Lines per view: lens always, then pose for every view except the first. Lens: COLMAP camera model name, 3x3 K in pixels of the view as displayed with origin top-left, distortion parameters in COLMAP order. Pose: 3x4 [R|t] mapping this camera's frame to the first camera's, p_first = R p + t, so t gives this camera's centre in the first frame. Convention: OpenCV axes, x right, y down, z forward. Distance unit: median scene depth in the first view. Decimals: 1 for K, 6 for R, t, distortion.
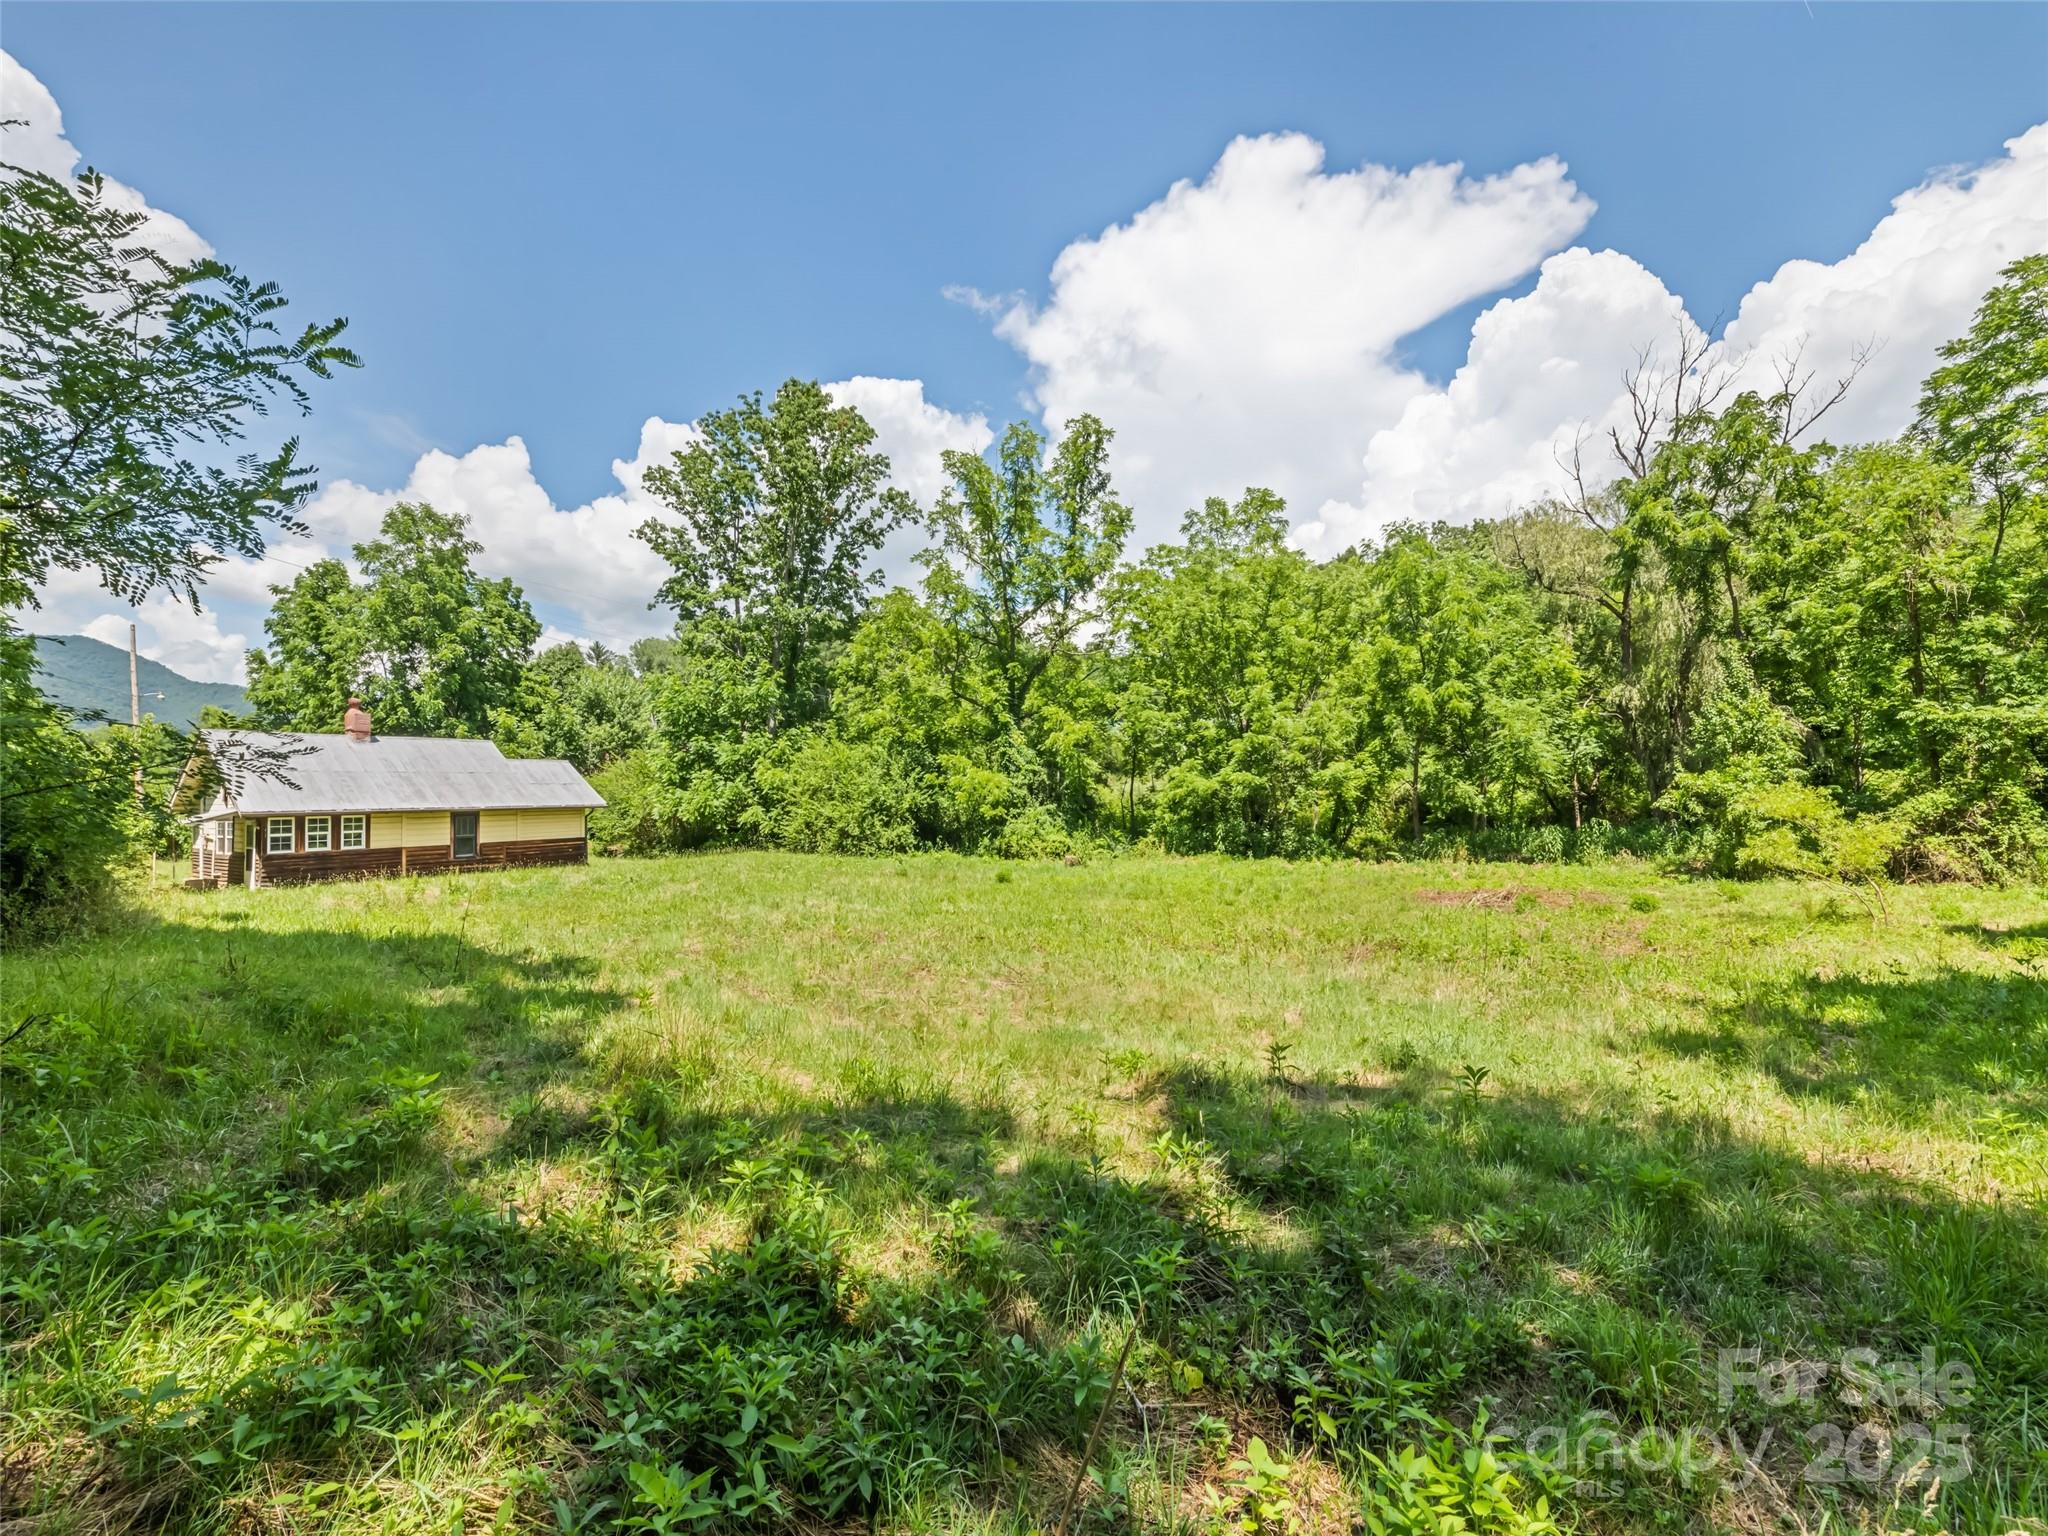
lens RADIAL K [[814.1, 0, 1034.0], [0, 814.1, 766.5], [0, 0, 1]] dist [0.014015, -0.000278]
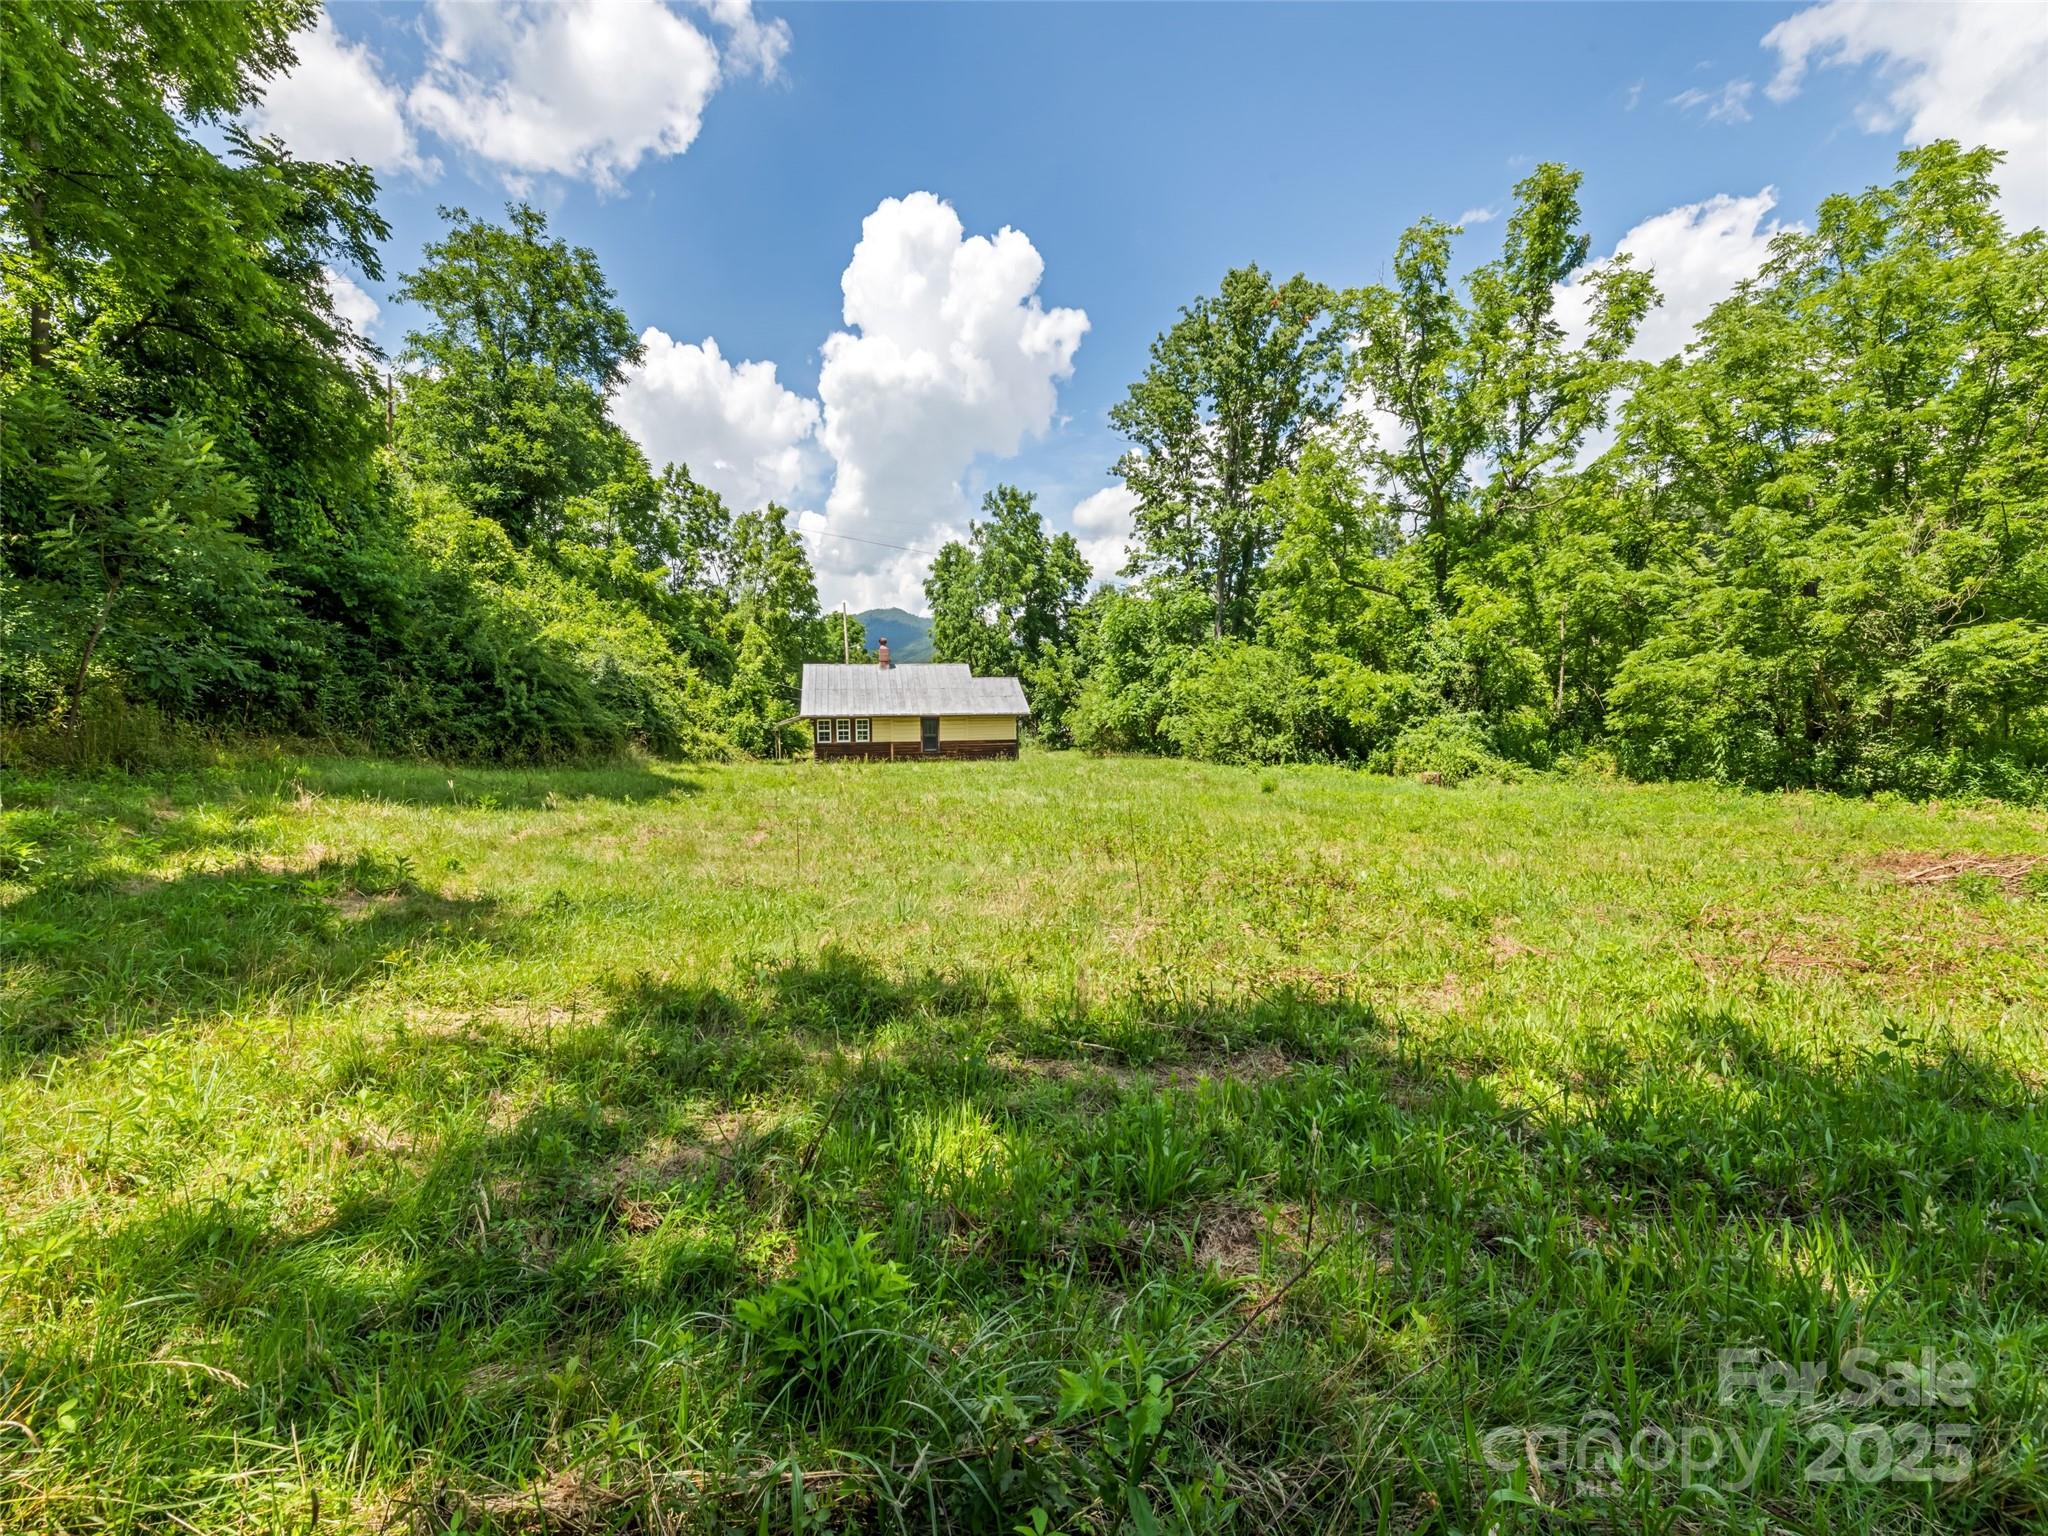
lens RADIAL K [[814.1, 0, 1026.2], [0, 814.1, 761.4], [0, 0, 1]] dist [0.014015, -0.000278]
pose [[0.703156, 0.035882, -0.710130, 0.298829], [0.029324, 0.996413, 0.079383, 0.021466], [0.710431, -0.076642, 0.699581, 0.143591]]
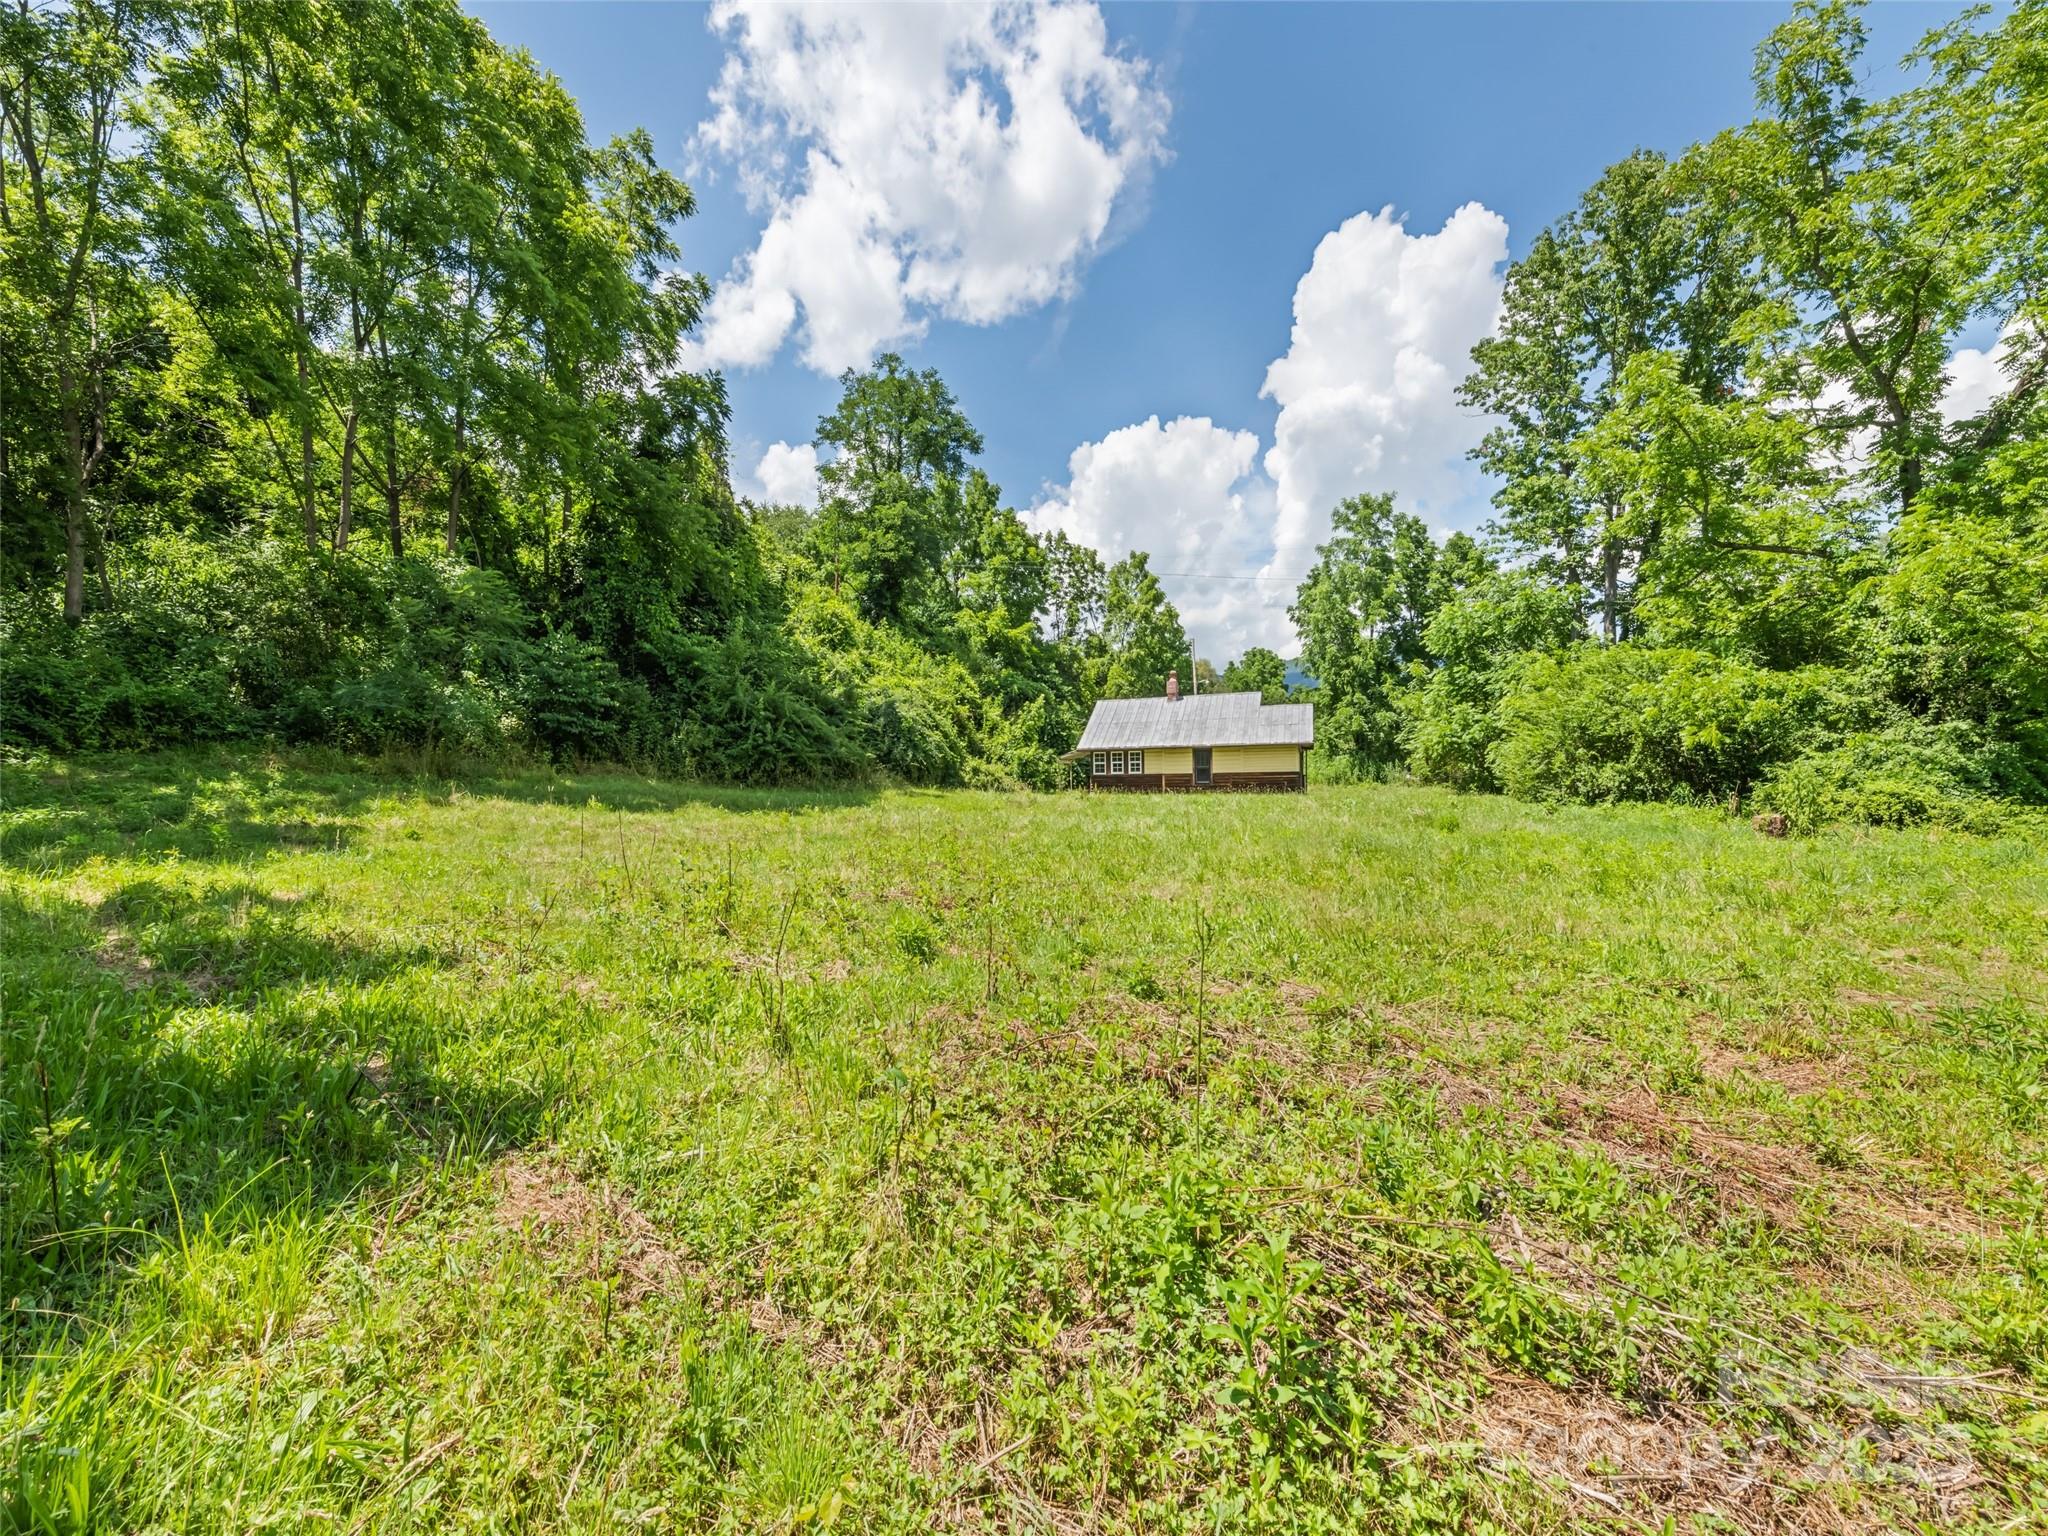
lens RADIAL K [[814.1, 0, 1017.1], [0, 814.1, 776.9], [0, 0, 1]] dist [0.014015, -0.000278]
pose [[0.203240, 0.016430, -0.978991, 0.423278], [0.049484, 0.998409, 0.027029, 0.041875], [0.977878, -0.053937, 0.202103, 0.367054]]
